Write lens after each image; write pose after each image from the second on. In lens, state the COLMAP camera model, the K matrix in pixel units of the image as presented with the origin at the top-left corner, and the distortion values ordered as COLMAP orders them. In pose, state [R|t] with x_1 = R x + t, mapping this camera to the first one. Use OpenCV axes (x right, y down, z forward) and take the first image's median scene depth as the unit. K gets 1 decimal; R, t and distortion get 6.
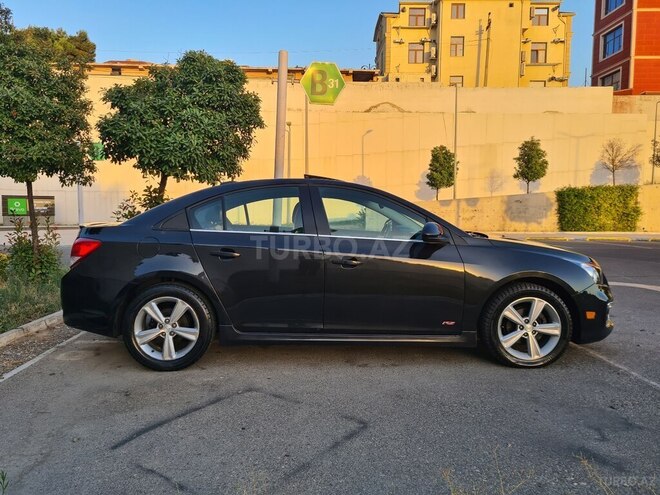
lens RADIAL K [[495.5, 0, 319.8], [0, 495.5, 244.4], [0, 0, 1]] dist [0.045863, -0.021894]
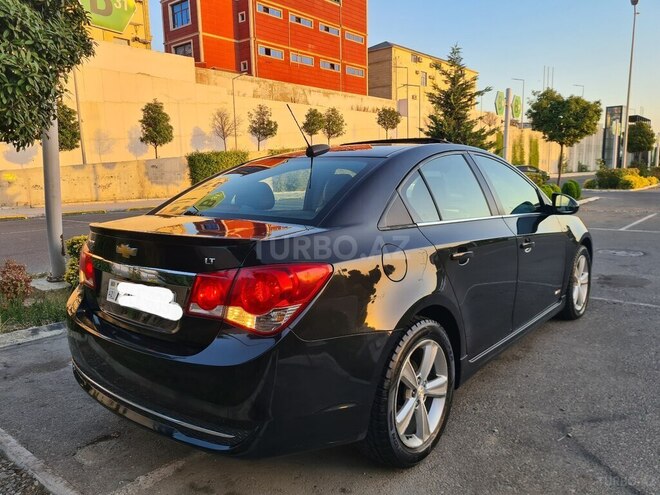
lens RADIAL K [[498.4, 0, 331.7], [0, 498.4, 246.7], [0, 0, 1]] dist [0.036222, -0.012210]
pose [[0.656407, -0.130308, 0.743068, -0.400755], [0.073940, 0.991340, 0.108530, -0.040288], [-0.750775, -0.016298, 0.660357, 0.335528]]
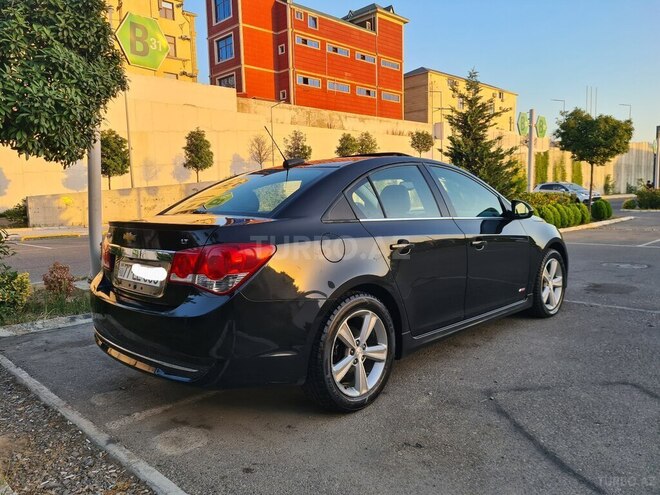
lens RADIAL K [[495.5, 0, 319.8], [0, 495.5, 244.4], [0, 0, 1]] dist [0.045863, -0.021894]
pose [[0.729603, -0.089110, 0.678041, -0.415134], [0.075286, 0.995914, 0.049876, -0.017209], [-0.679715, 0.014657, 0.733330, 0.241651]]
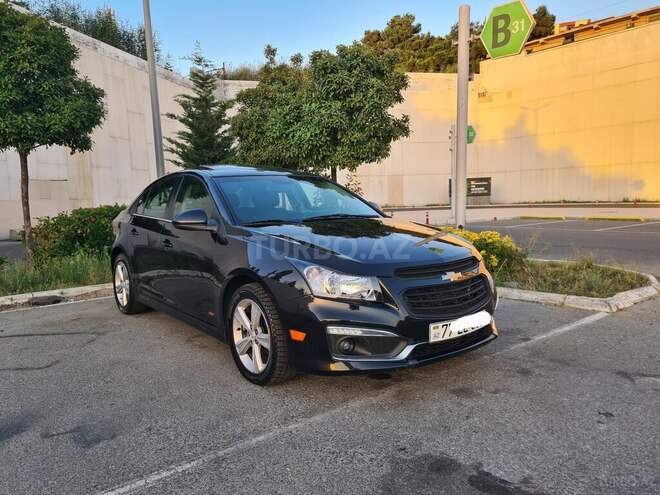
lens RADIAL K [[497.4, 0, 317.8], [0, 497.4, 250.3], [0, 0, 1]] dist [0.032011, -0.007586]
pose [[0.588819, 0.065591, -0.805600, 0.575077], [-0.020032, 0.997580, 0.066580, -0.016960], [0.808017, -0.023066, 0.588707, 0.300754]]
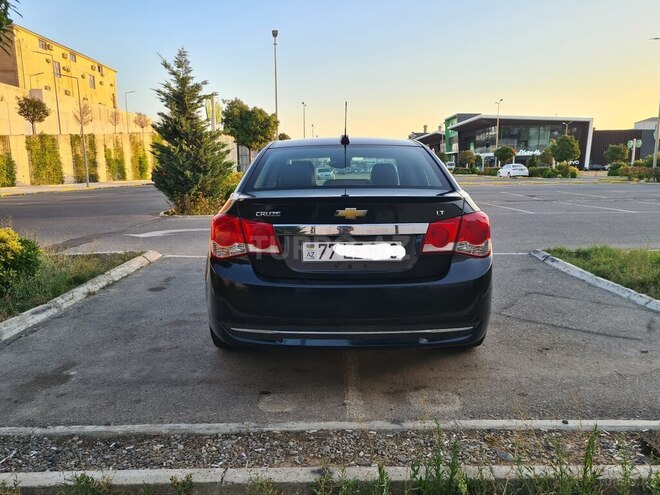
lens RADIAL K [[493.0, 0, 327.5], [0, 493.0, 243.5], [0, 0, 1]] dist [0.038720, -0.001459]
pose [[0.031326, -0.153979, 0.987577, -0.600437], [0.075066, 0.985634, 0.151294, -0.045960], [-0.996686, 0.069394, 0.042435, 0.603397]]
